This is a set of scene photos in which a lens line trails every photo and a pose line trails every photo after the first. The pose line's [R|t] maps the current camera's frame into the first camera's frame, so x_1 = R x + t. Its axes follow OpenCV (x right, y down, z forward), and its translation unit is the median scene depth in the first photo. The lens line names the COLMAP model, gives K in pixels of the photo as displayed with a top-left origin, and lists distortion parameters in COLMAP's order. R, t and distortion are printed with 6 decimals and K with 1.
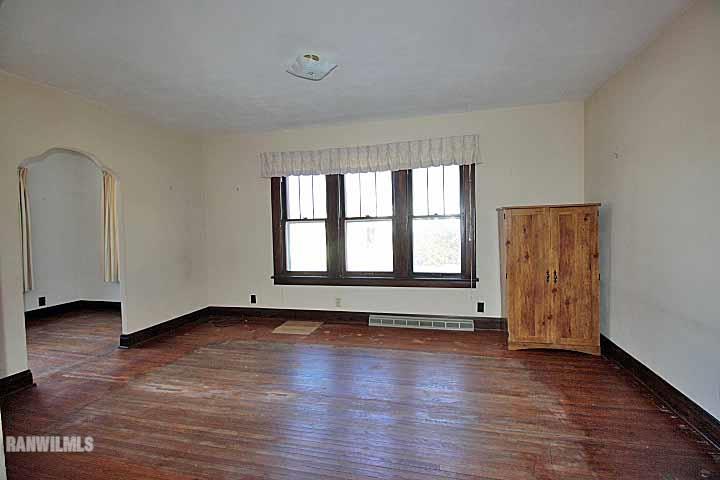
lens RADIAL K [[335.6, 0, 366.3], [0, 335.6, 232.9], [0, 0, 1]] dist [-0.014041, -0.002386]
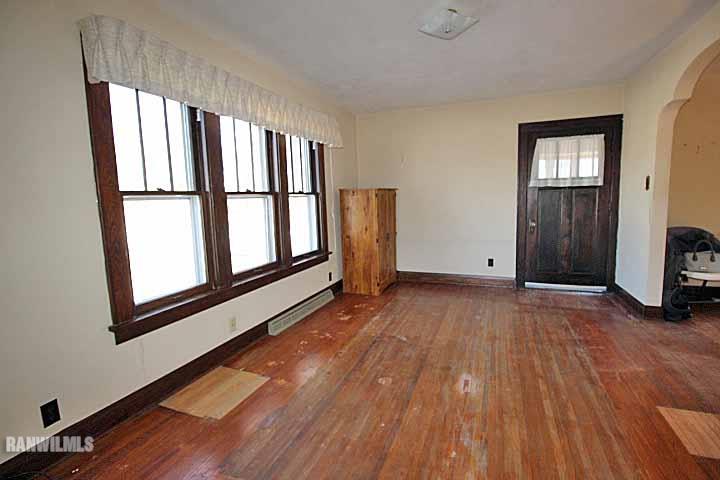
lens RADIAL K [[335.6, 0, 366.4], [0, 335.6, 240.5], [0, 0, 1]] dist [-0.014041, -0.002386]
pose [[0.118409, -0.104390, 0.987462, -0.690932], [0.043709, 0.994043, 0.099845, -0.004869], [-0.992002, 0.031338, 0.122267, 0.687625]]
